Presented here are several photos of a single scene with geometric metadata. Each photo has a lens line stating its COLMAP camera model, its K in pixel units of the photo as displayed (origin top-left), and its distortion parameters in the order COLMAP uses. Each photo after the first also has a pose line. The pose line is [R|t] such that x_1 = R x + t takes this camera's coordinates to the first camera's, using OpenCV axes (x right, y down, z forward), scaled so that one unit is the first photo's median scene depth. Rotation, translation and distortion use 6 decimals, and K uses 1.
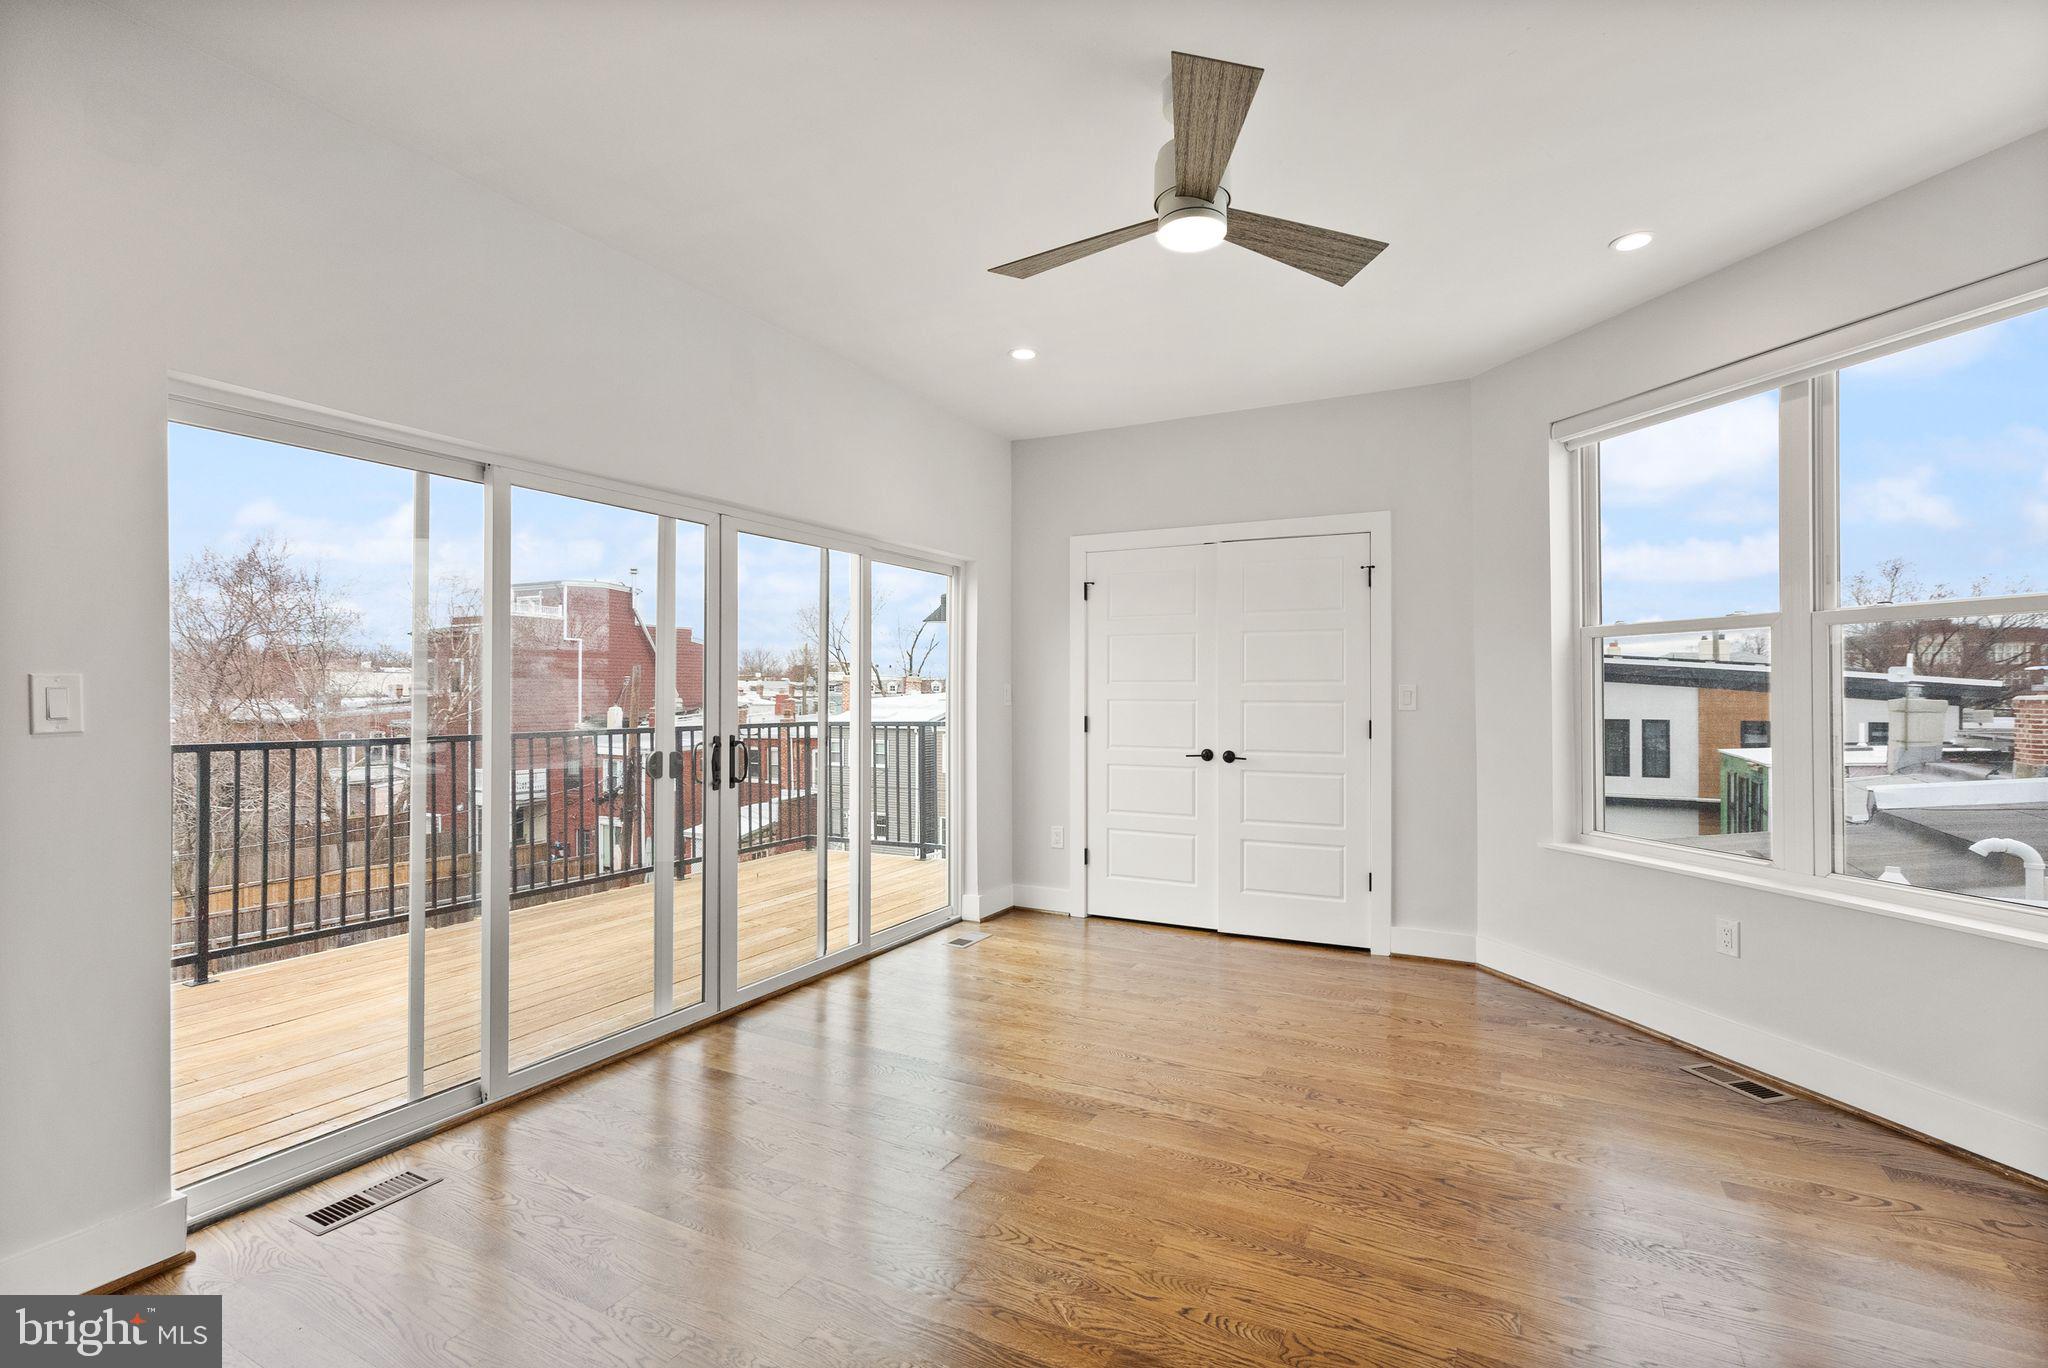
lens RADIAL K [[956.3, 0, 1024.0], [0, 956.3, 684.0], [0, 0, 1]] dist [-0.001495, -0.000057]
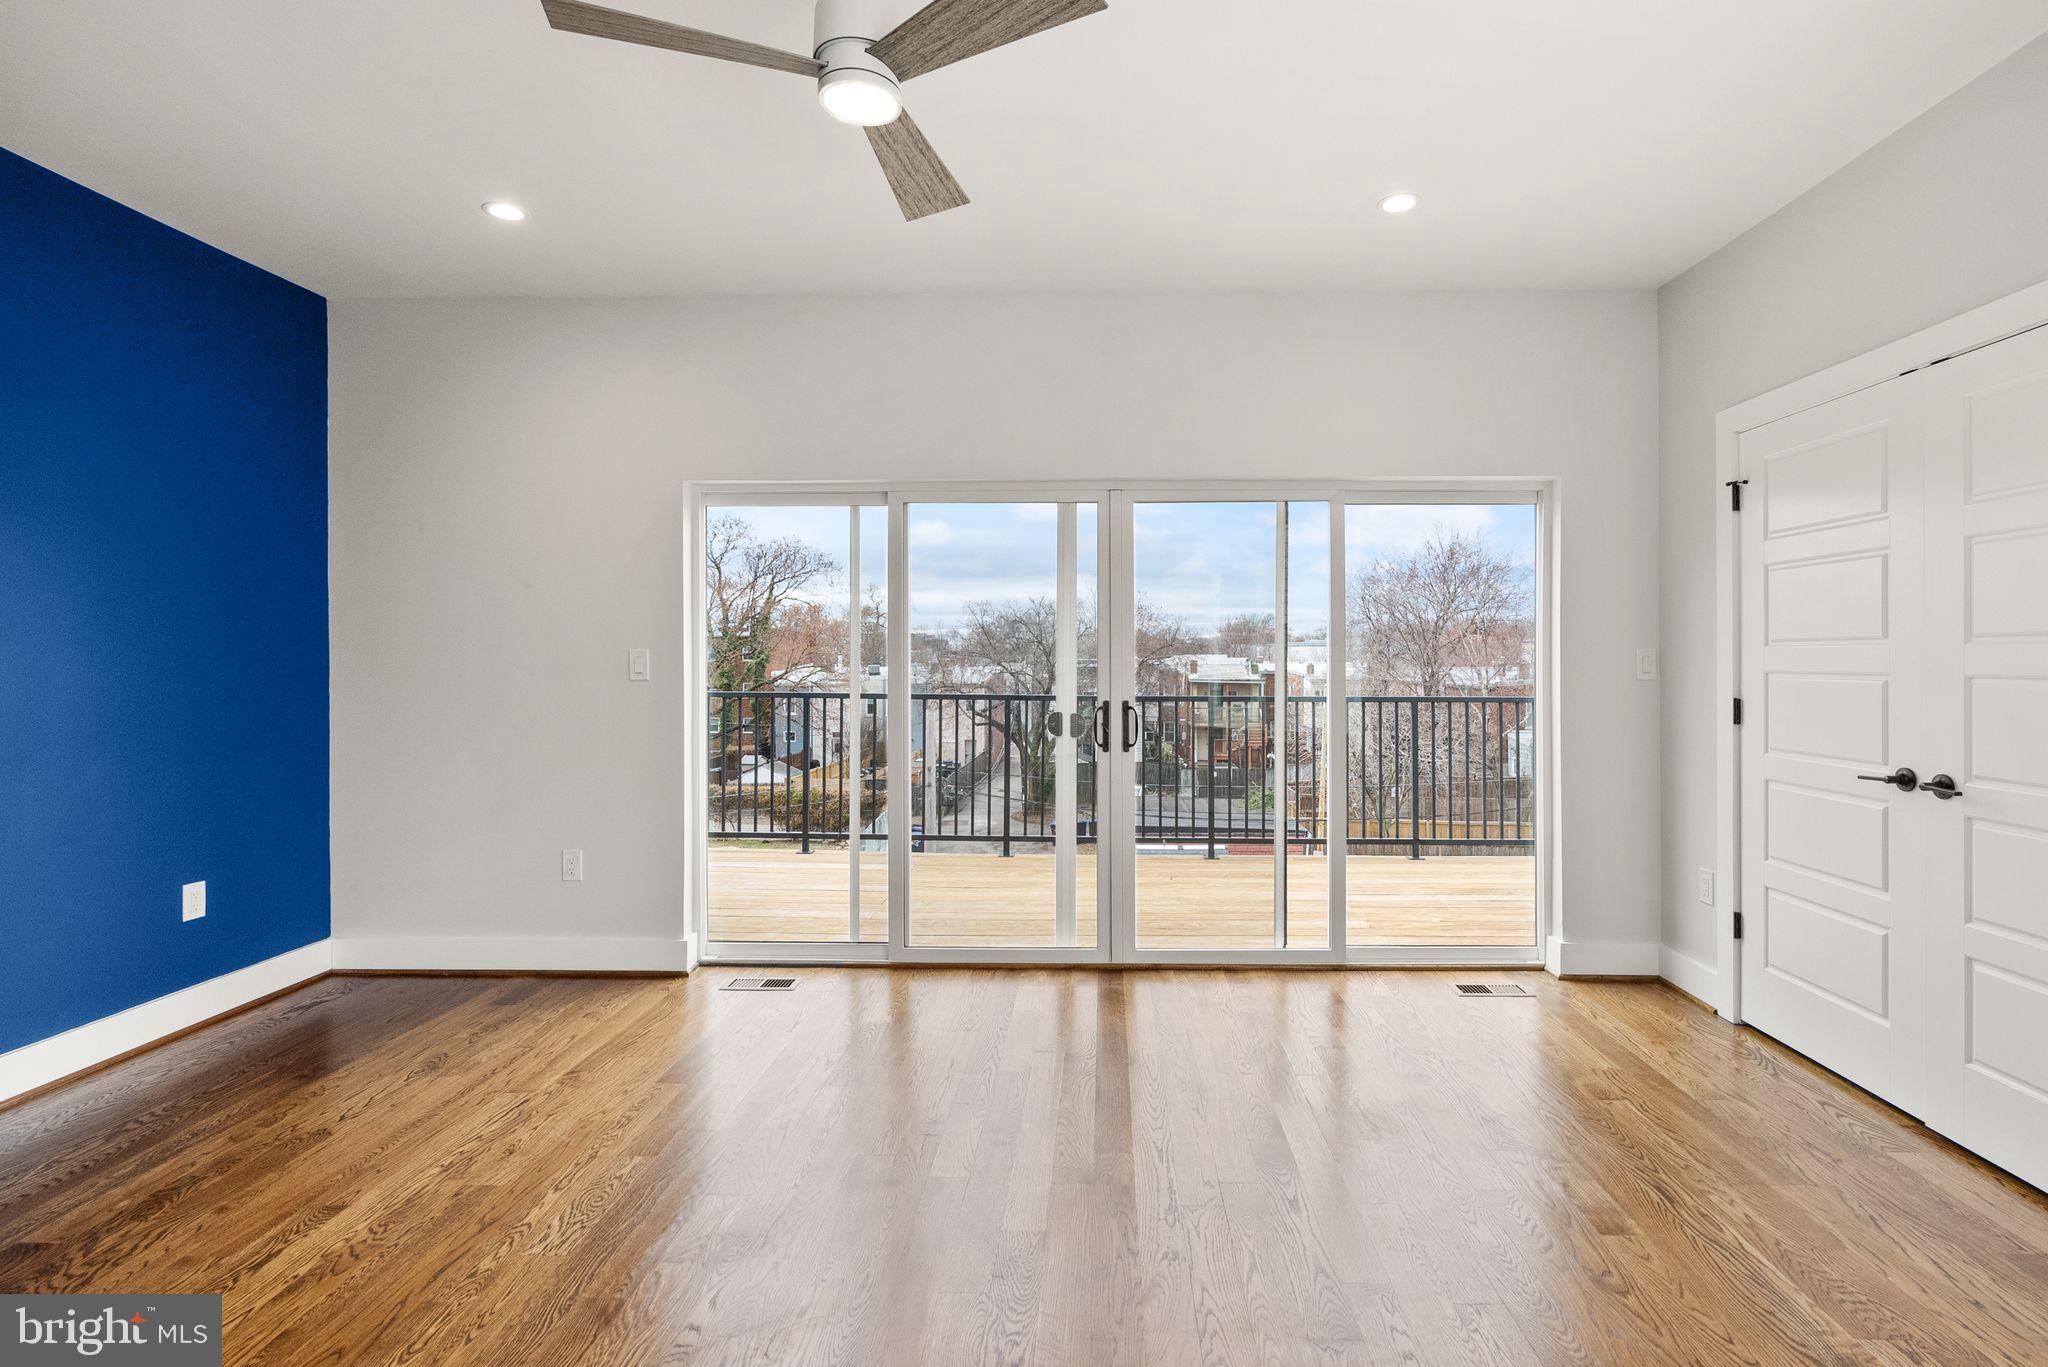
lens RADIAL K [[970.5, 0, 1071.2], [0, 970.5, 659.9], [0, 0, 1]] dist [0.000191, 0.000366]
pose [[0.452576, -0.000527, -0.891726, 0.614957], [0.006911, 0.999972, 0.002917, 0.005740], [0.891699, -0.007483, 0.452567, 0.477335]]
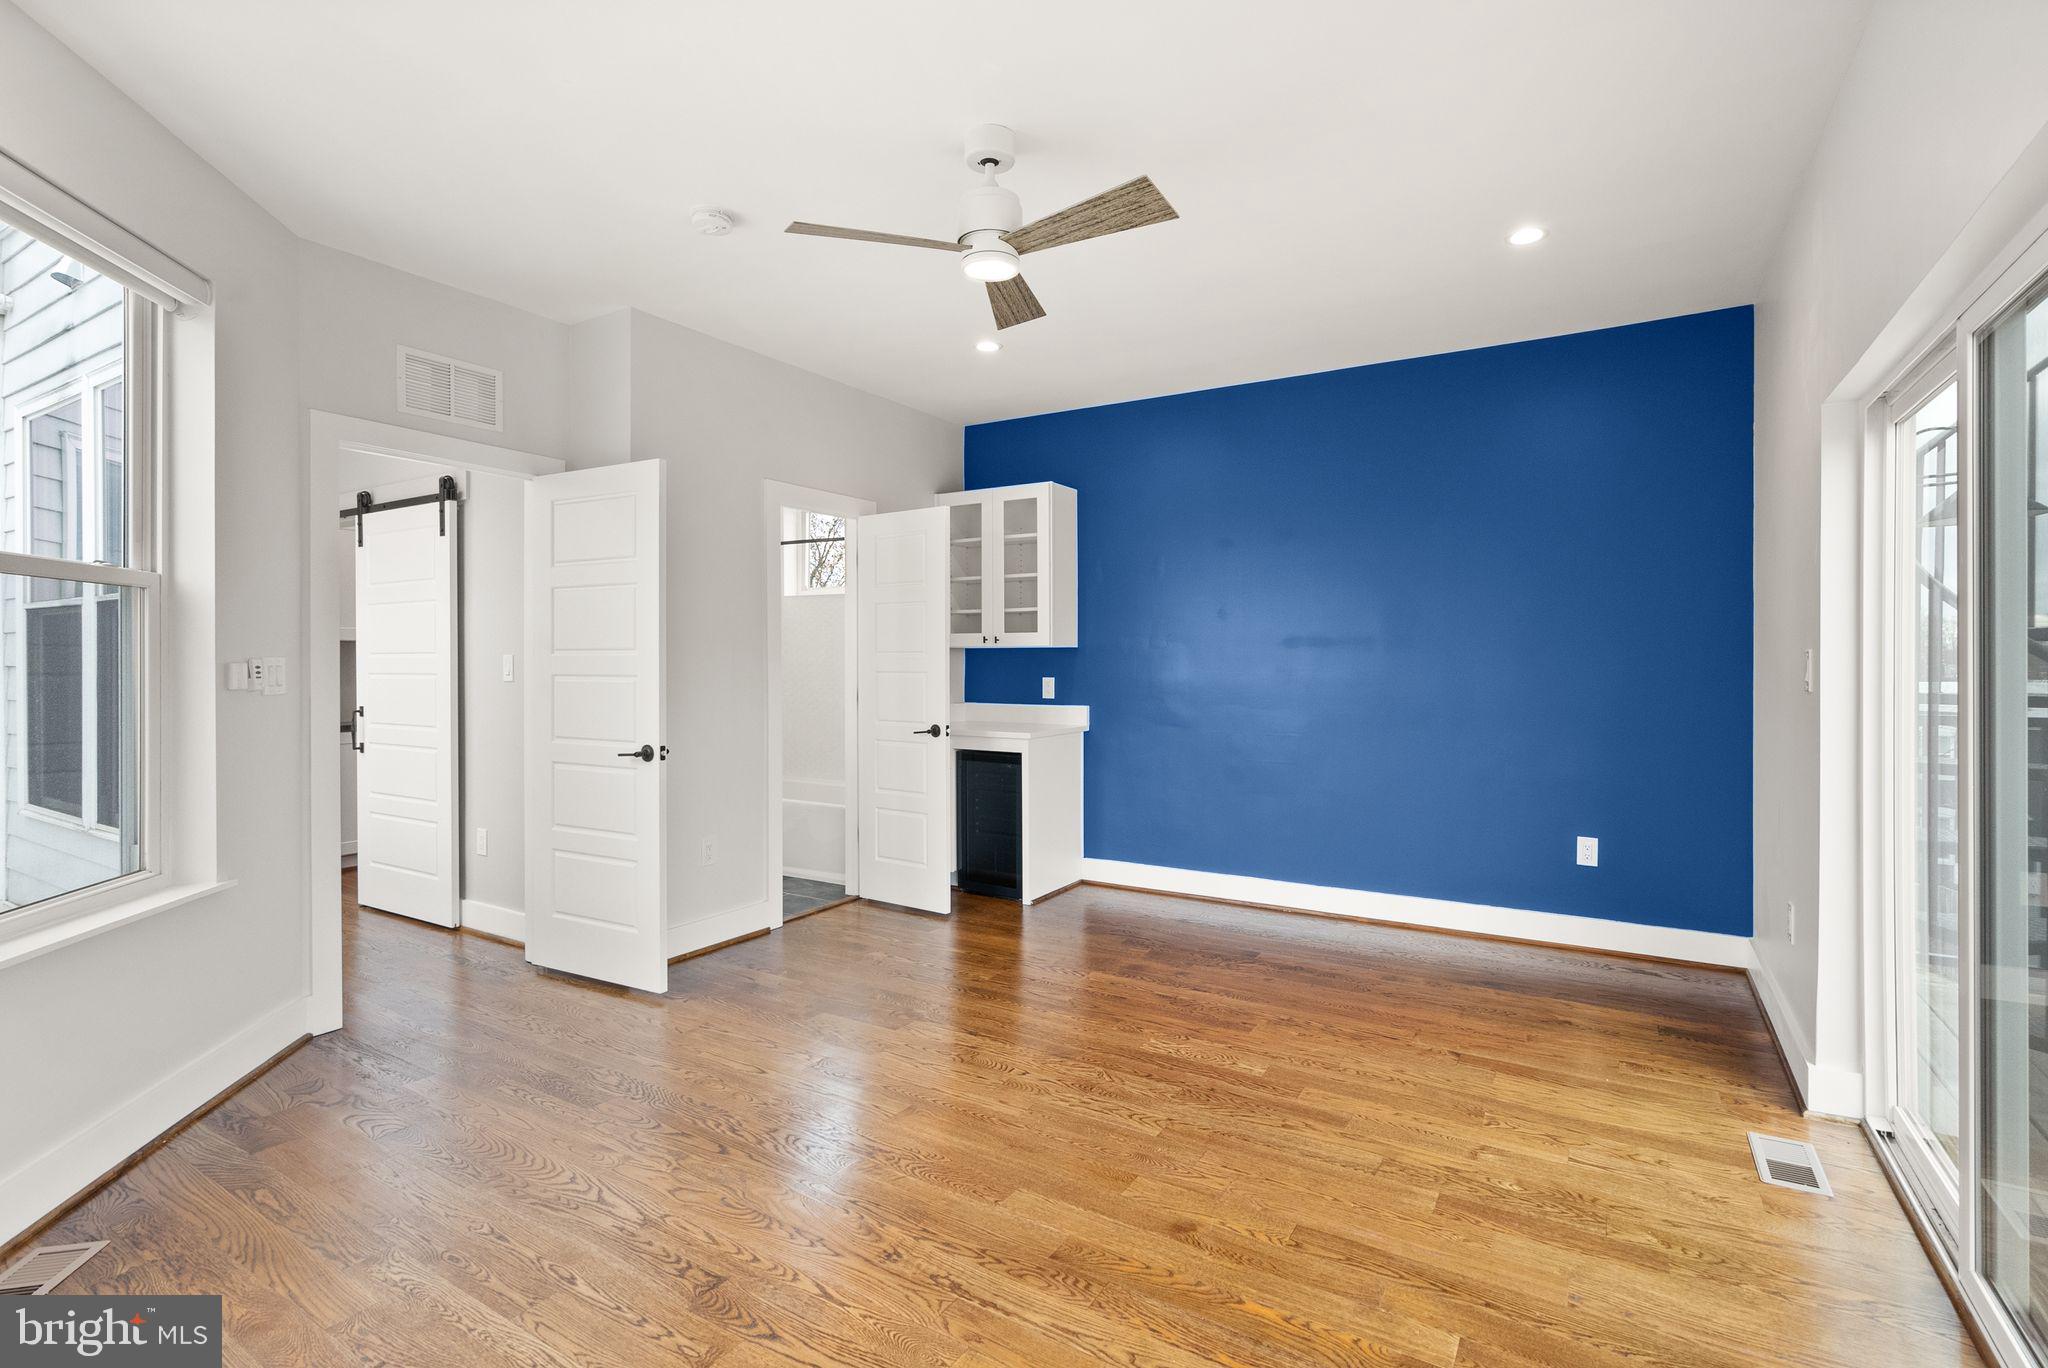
lens RADIAL K [[946.4, 0, 1030.5], [0, 946.4, 658.2], [0, 0, 1]] dist [-0.016038, 0.000798]
pose [[-0.998482, 0.001179, 0.055069, 0.039755], [0.000497, 0.999923, -0.012394, 0.010651], [-0.055080, -0.012348, -0.998406, 1.312279]]
